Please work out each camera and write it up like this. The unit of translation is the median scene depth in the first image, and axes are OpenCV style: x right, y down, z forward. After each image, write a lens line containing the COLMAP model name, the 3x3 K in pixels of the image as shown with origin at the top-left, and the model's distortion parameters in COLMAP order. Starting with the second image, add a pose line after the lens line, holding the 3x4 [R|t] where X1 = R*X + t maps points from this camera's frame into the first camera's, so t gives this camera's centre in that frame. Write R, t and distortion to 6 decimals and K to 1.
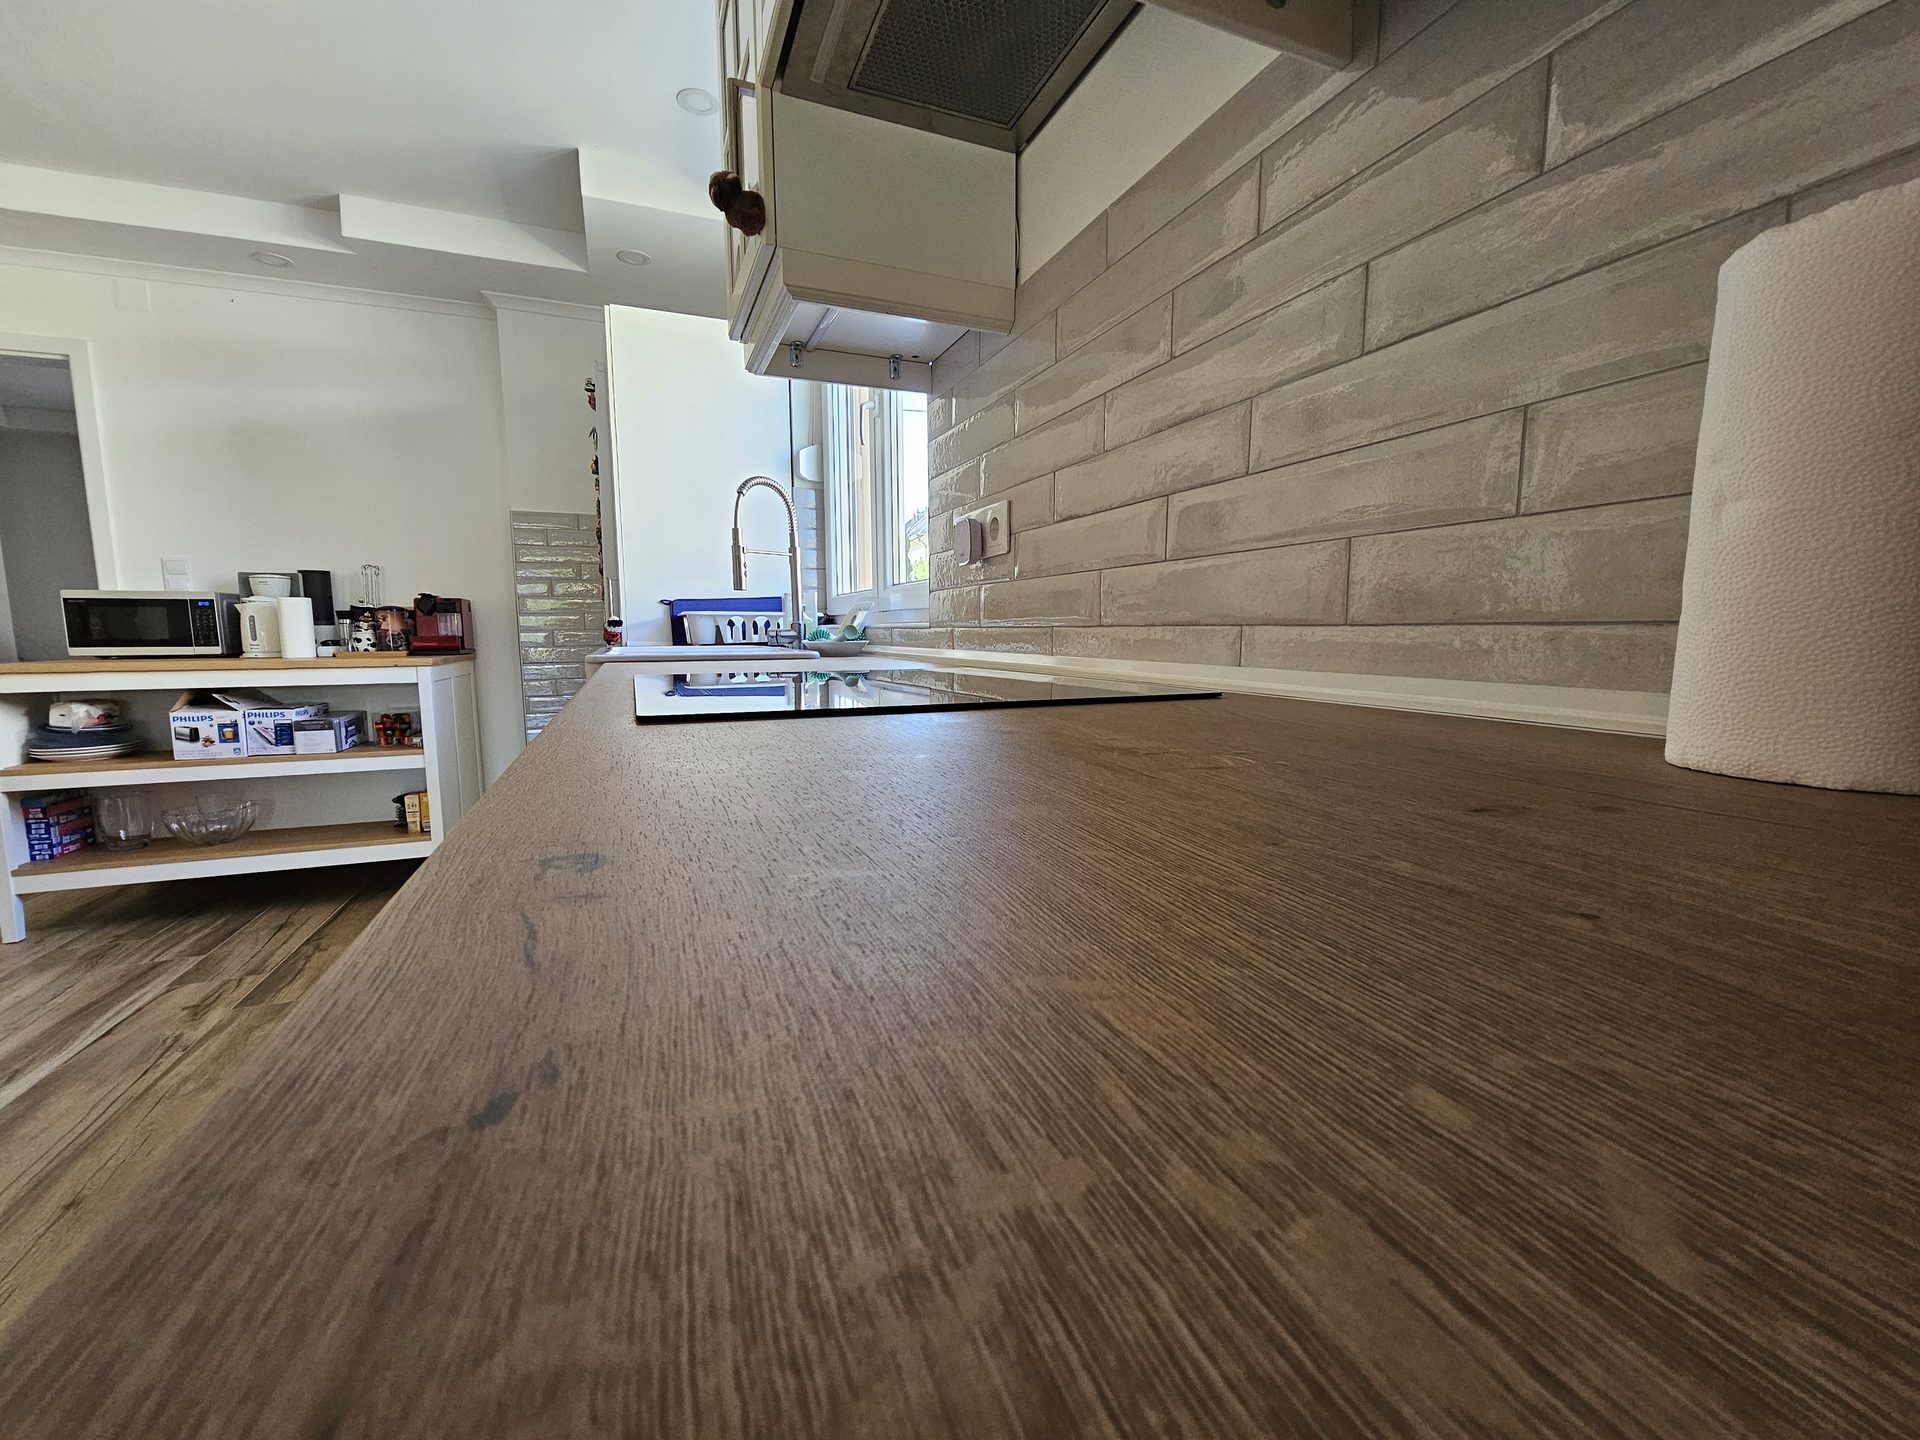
lens RADIAL K [[781.9, 0, 963.7], [0, 781.9, 717.0], [0, 0, 1]] dist [0.001323, -0.000634]
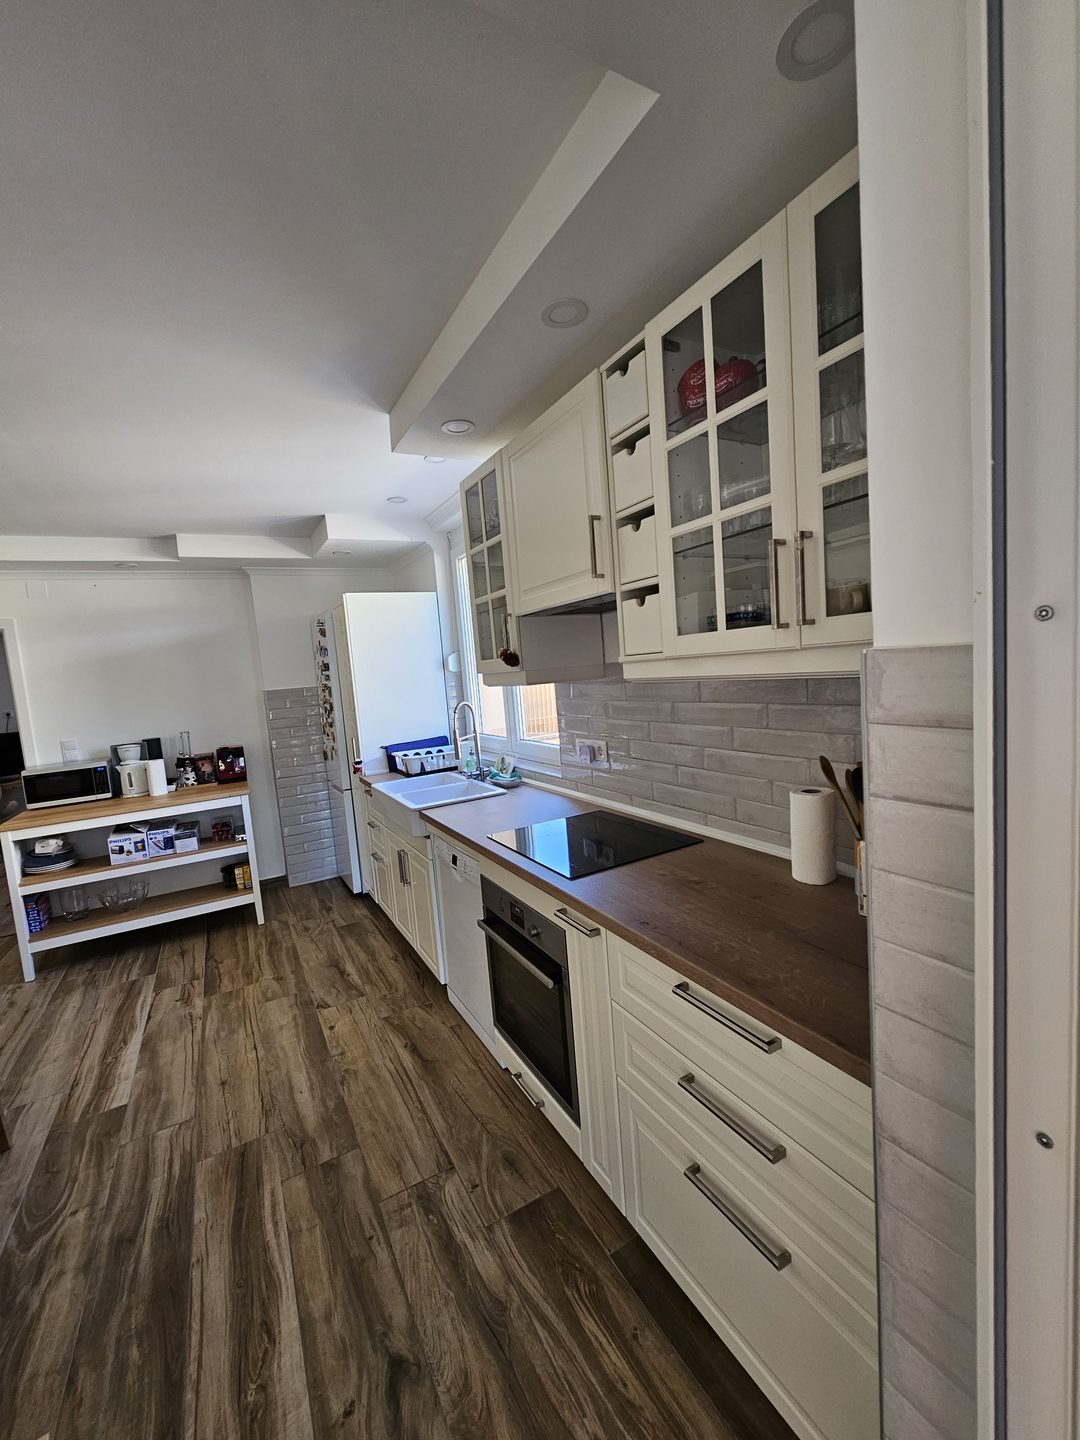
lens RADIAL K [[586.4, 0, 542.6], [0, 586.4, 721.2], [0, 0, 1]] dist [0.001323, -0.000634]
pose [[0.990163, -0.082537, 0.112981, -0.167697], [0.085272, 0.996165, -0.019584, -0.153021], [-0.110931, 0.029025, 0.993404, -0.407520]]
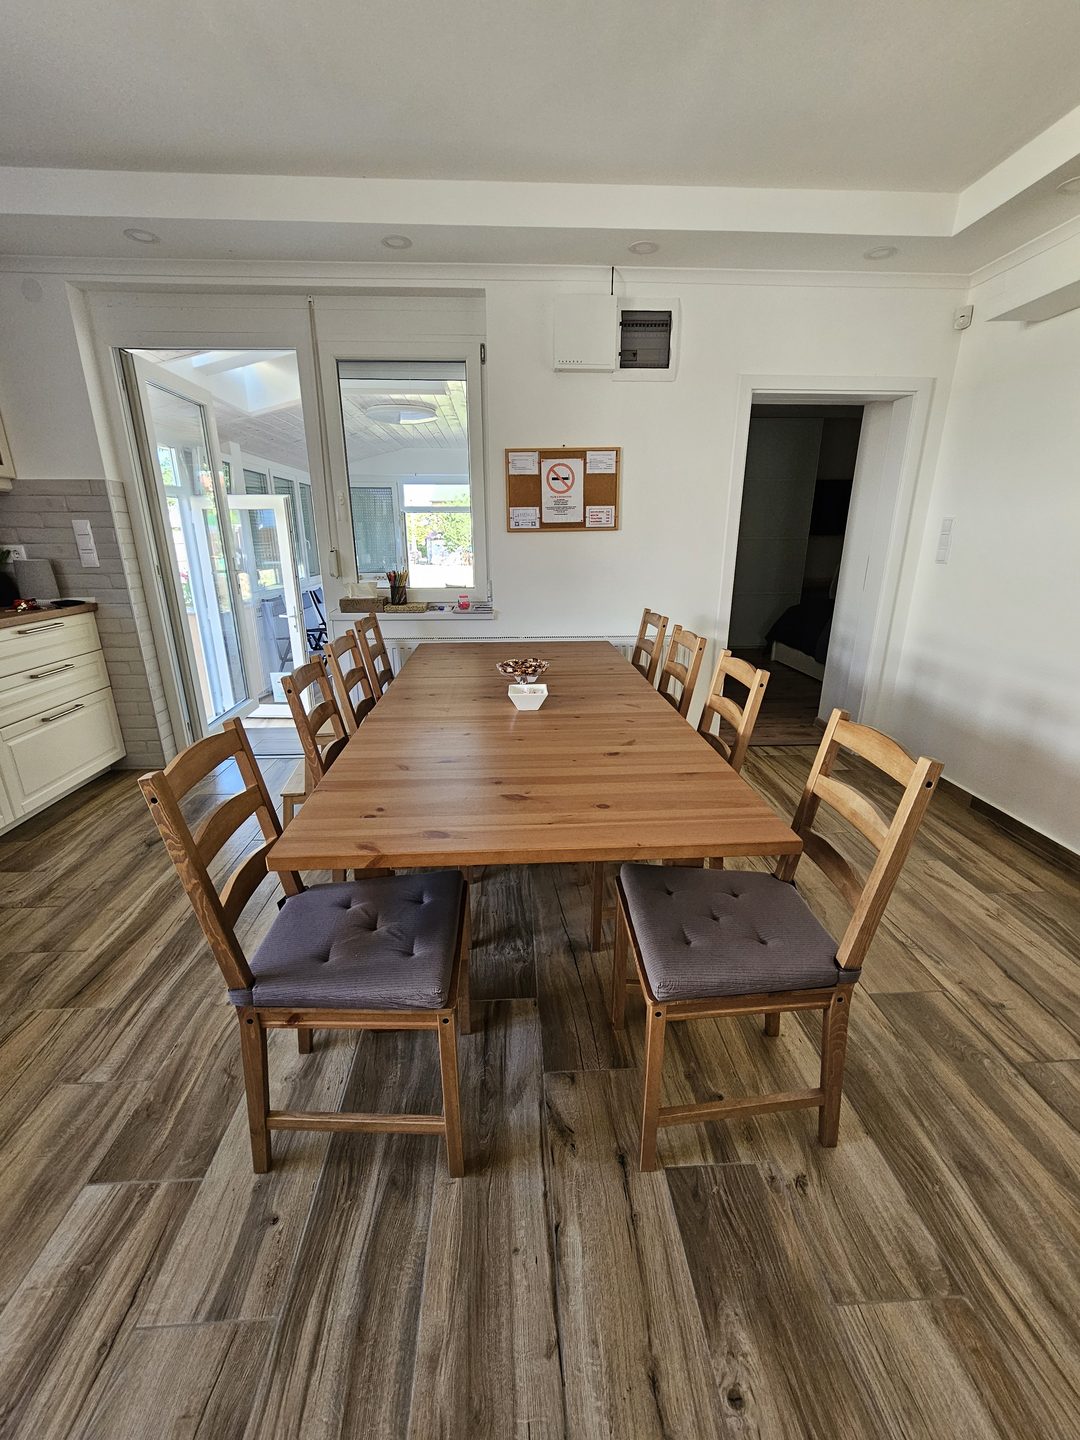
lens RADIAL K [[586.4, 0, 538.1], [0, 586.4, 720.4], [0, 0, 1]] dist [0.001323, -0.000634]
pose [[-0.945132, -0.091629, 0.313575, -1.135616], [0.046643, 0.912179, 0.407128, -0.170182], [-0.323341, 0.399416, -0.857856, 0.631169]]
